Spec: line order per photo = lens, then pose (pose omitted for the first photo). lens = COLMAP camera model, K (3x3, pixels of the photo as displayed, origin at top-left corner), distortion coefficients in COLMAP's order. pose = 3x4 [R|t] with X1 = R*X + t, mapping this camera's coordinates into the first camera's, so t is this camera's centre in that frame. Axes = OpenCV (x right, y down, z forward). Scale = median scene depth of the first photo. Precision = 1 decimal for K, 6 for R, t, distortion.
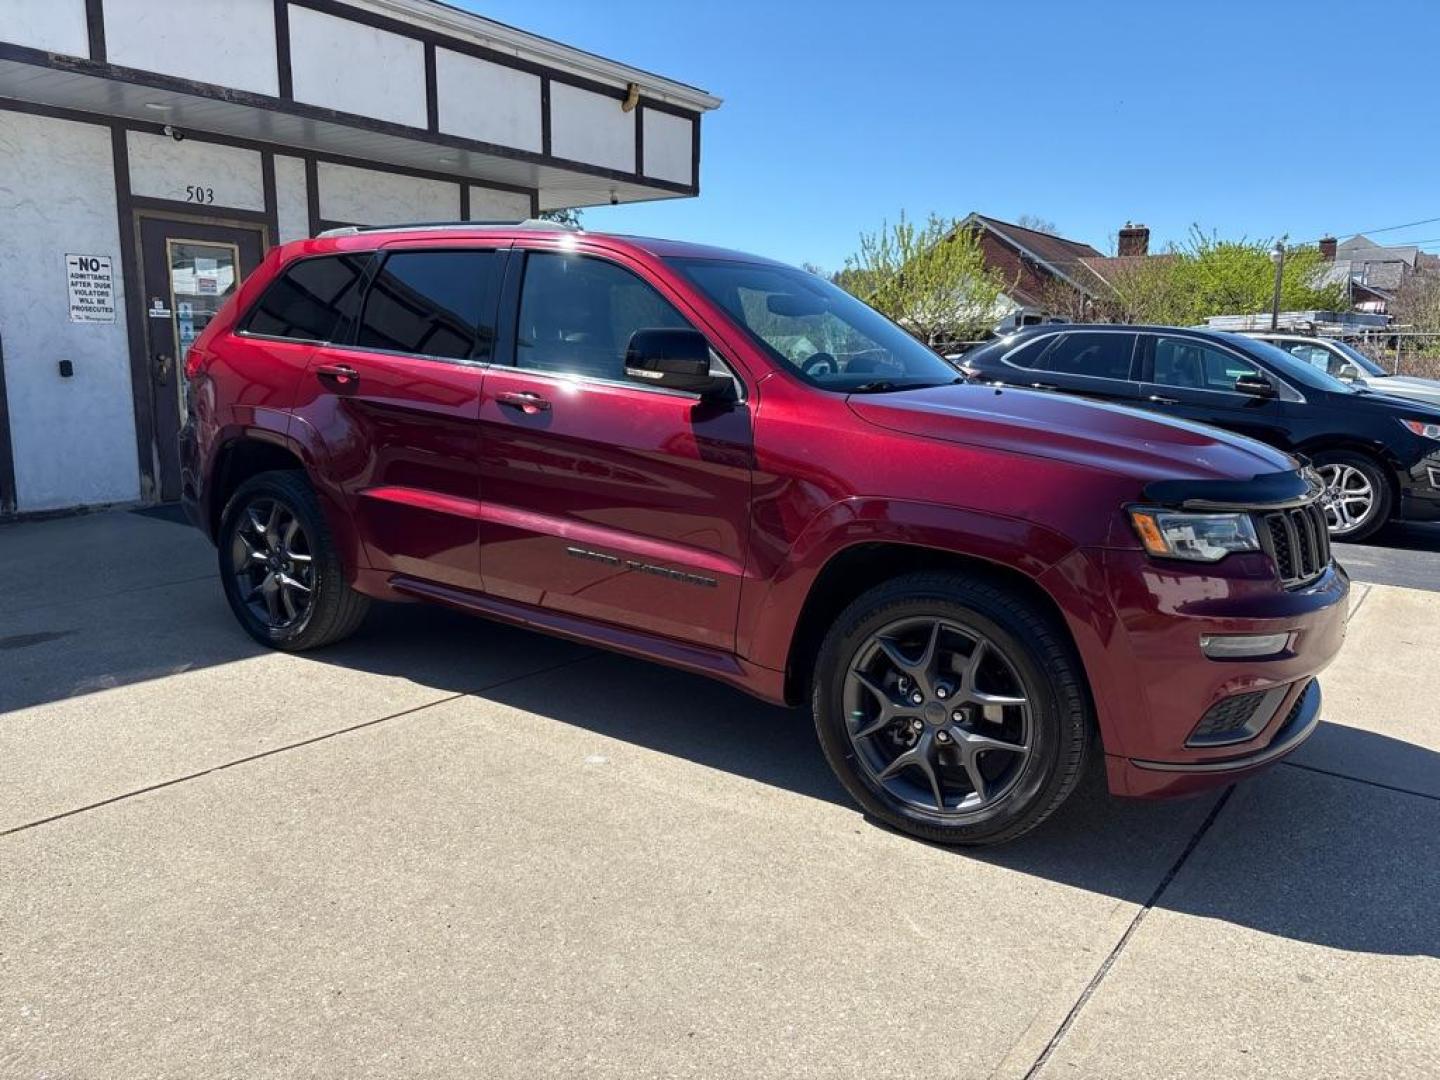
lens RADIAL K [[1095.1, 0, 691.2], [0, 1095.1, 520.3], [0, 0, 1]] dist [0.027409, -0.002700]
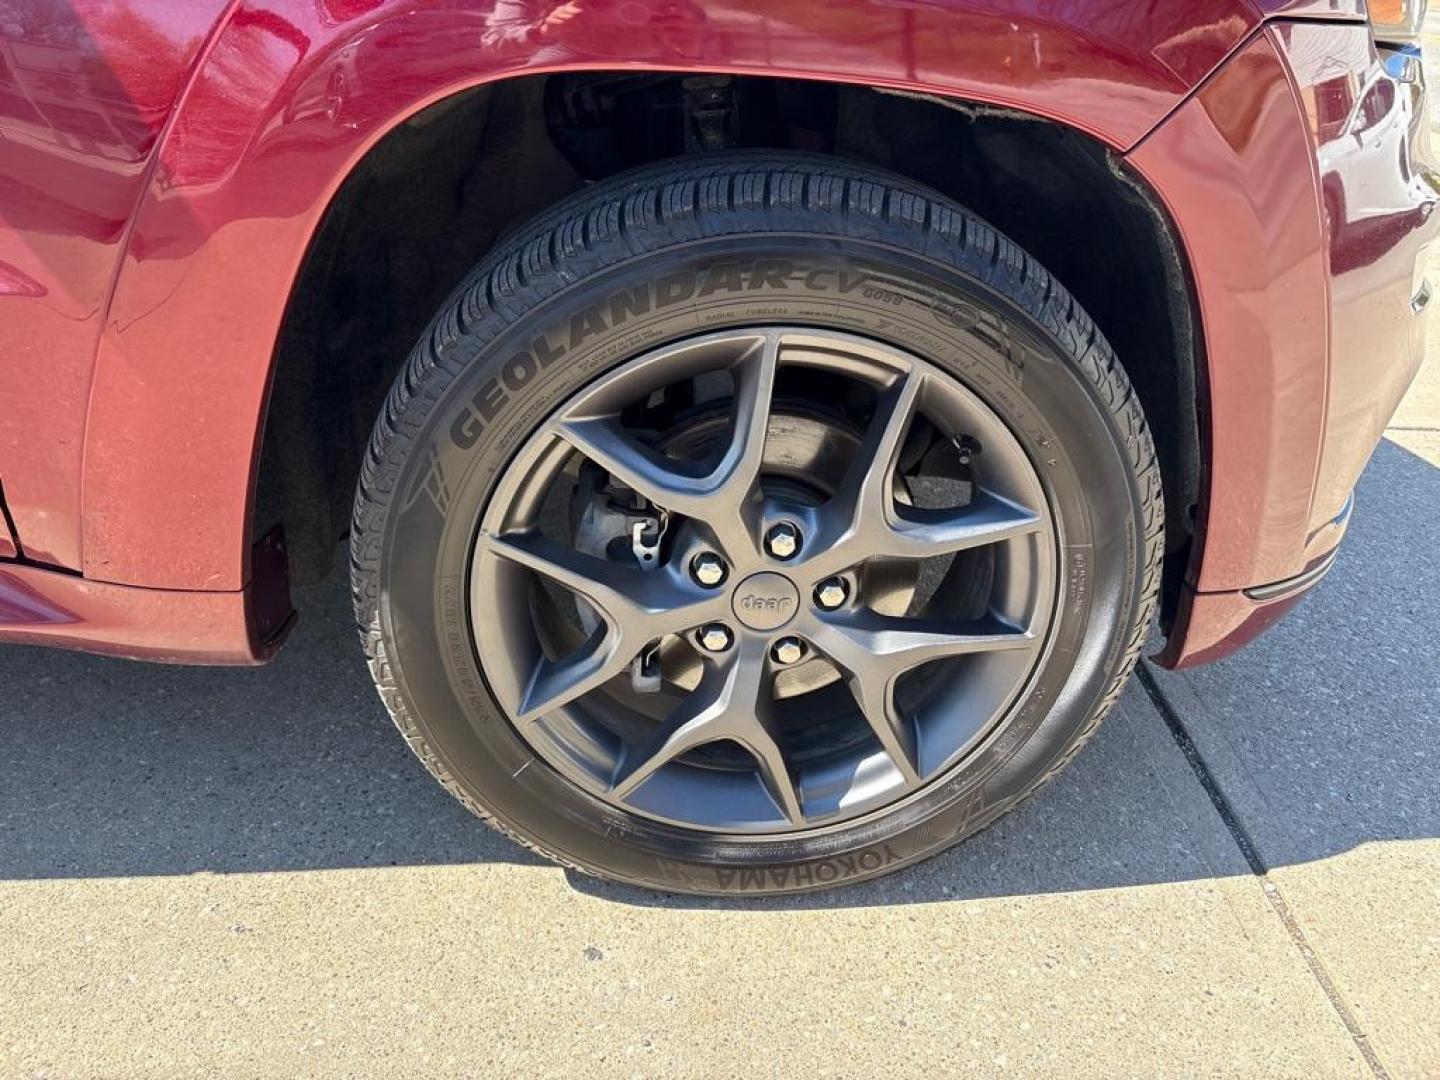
lens RADIAL K [[1139.3, 0, 720.0], [0, 1139.3, 540.0], [0, 0, 1]] dist [0.012843, 0.042454]
pose [[0.782421, -0.316192, 0.536508, 0.025757], [0.090898, 0.910272, 0.403909, 0.013325], [-0.616081, -0.267260, 0.740957, 0.730407]]
